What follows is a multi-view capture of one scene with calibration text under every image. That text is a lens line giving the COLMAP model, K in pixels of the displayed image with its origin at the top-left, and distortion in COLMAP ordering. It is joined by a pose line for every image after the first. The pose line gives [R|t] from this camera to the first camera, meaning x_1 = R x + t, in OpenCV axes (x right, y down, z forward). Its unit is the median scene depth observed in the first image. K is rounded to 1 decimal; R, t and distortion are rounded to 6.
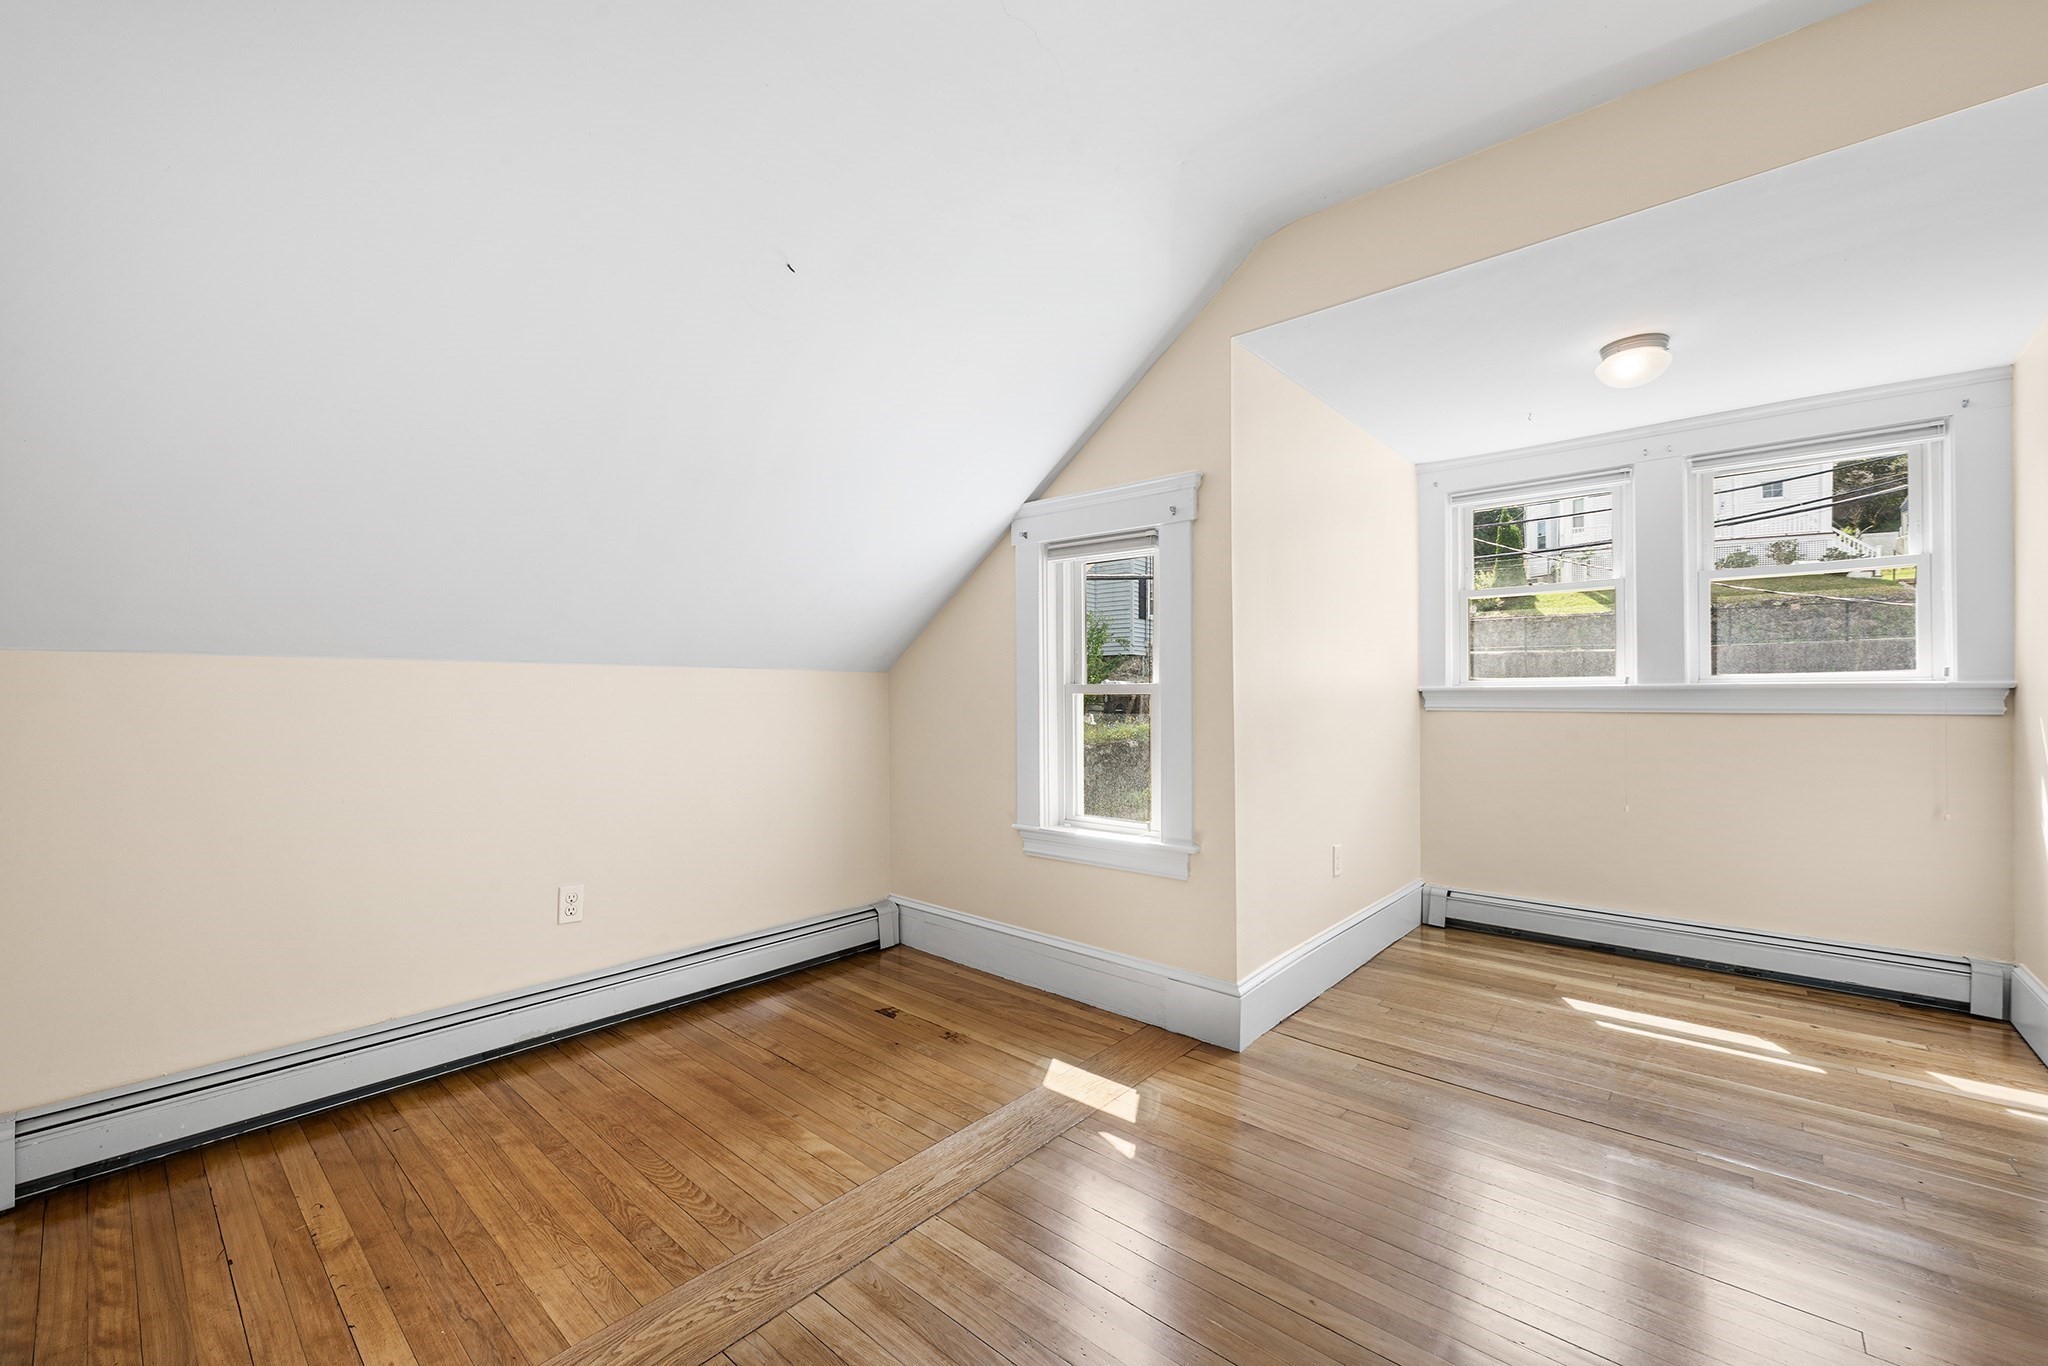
lens RADIAL K [[820.1, 0, 1012.8], [0, 820.1, 690.9], [0, 0, 1]] dist [0.003063, 0.000389]
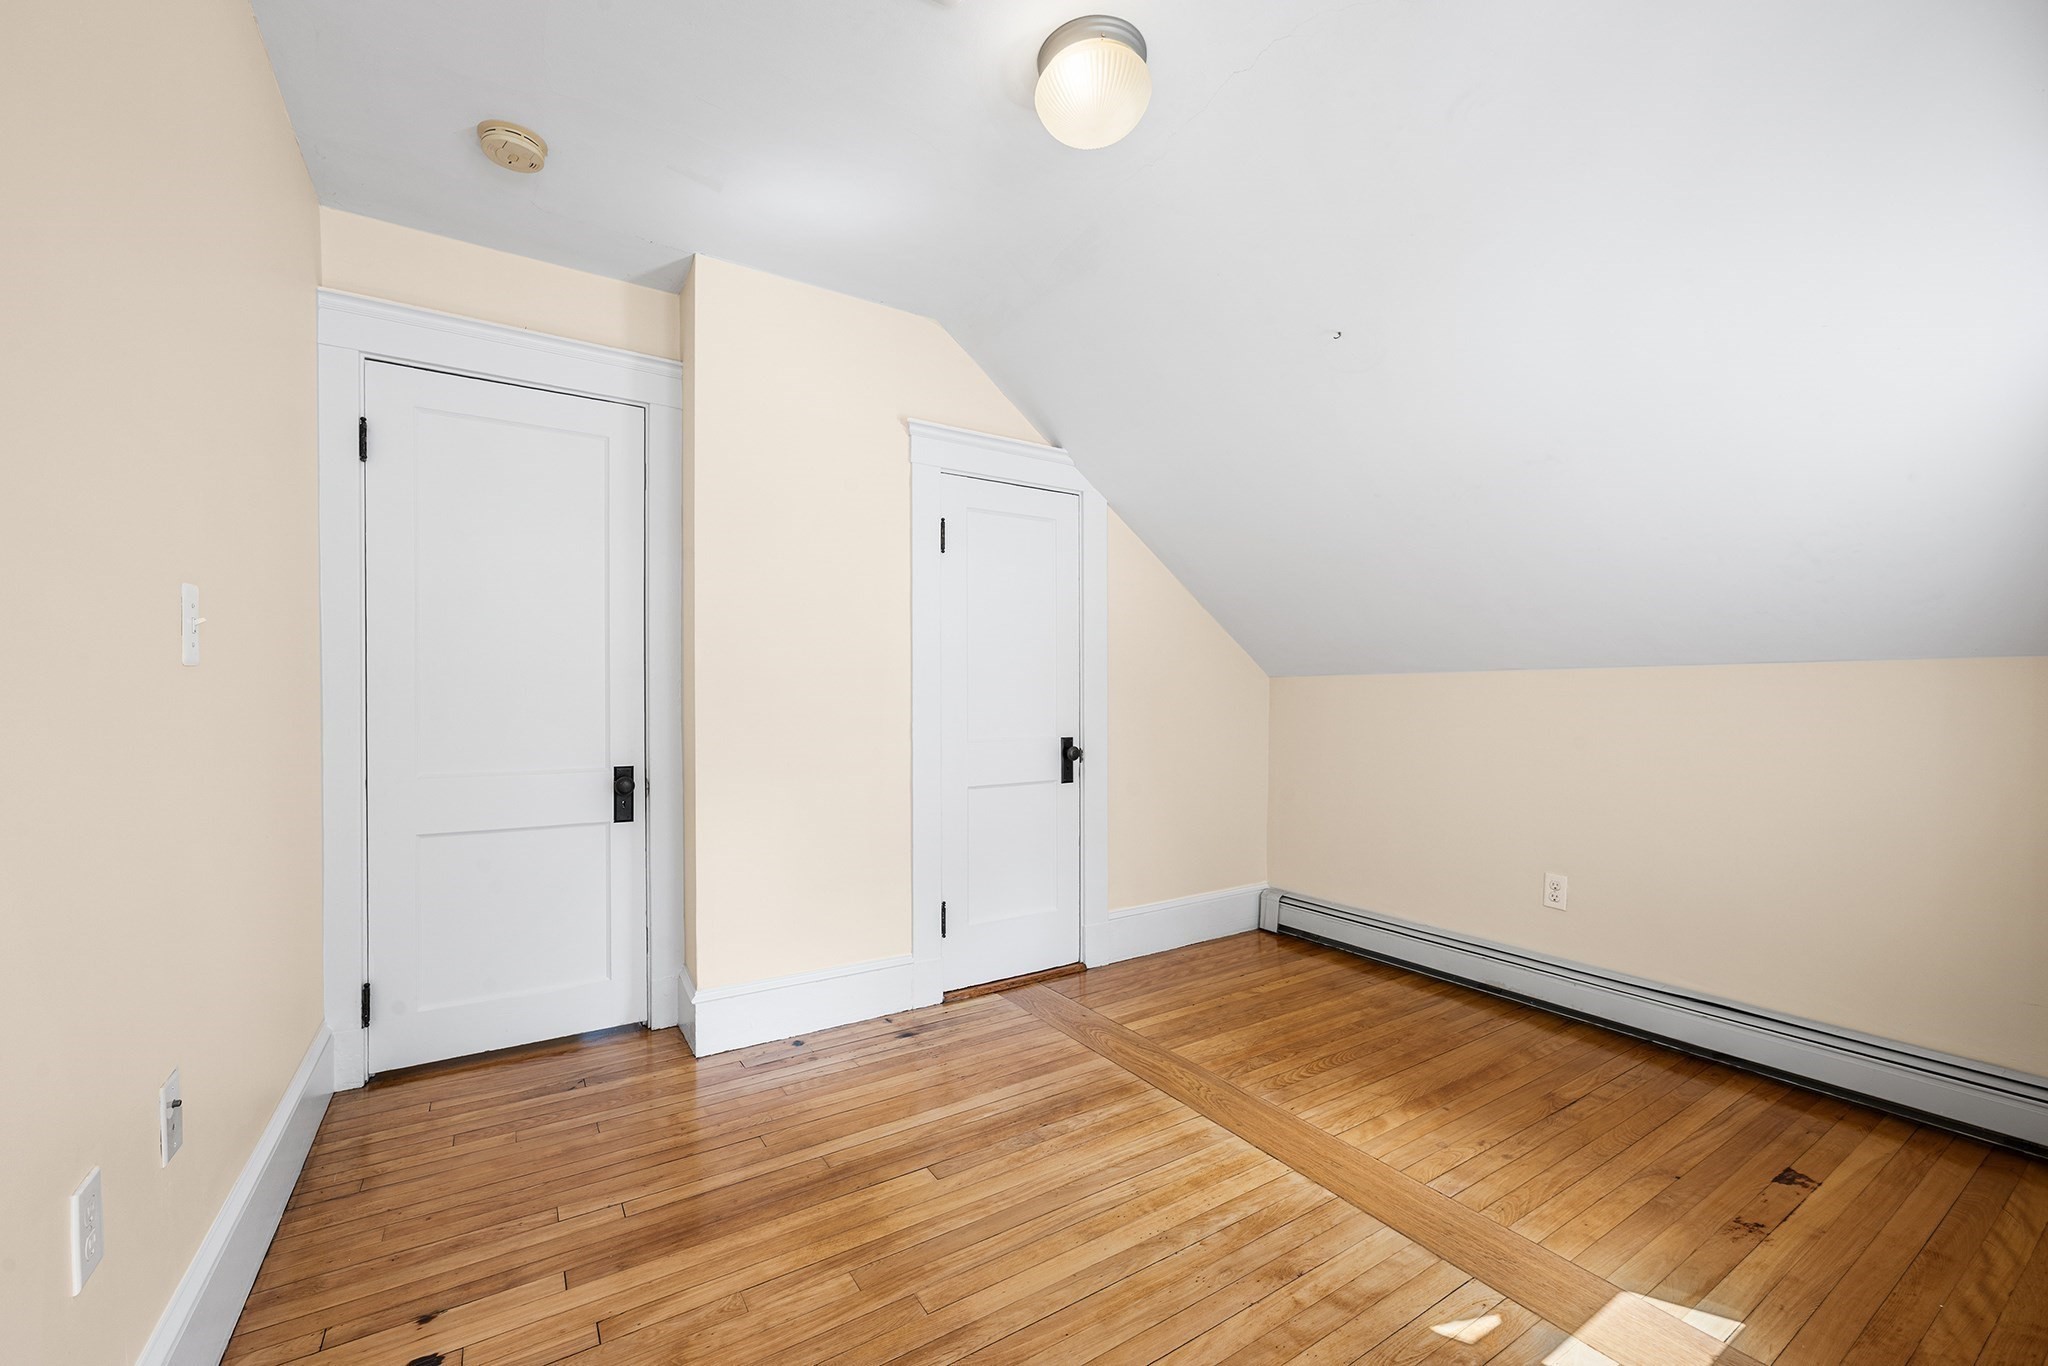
lens RADIAL K [[820.1, 0, 1013.4], [0, 820.1, 698.4], [0, 0, 1]] dist [0.003063, 0.000389]
pose [[-0.282432, -0.001000, -0.959287, 0.753357], [0.004273, 0.999988, -0.002300, 0.006001], [0.959278, -0.004749, -0.282425, 0.672944]]
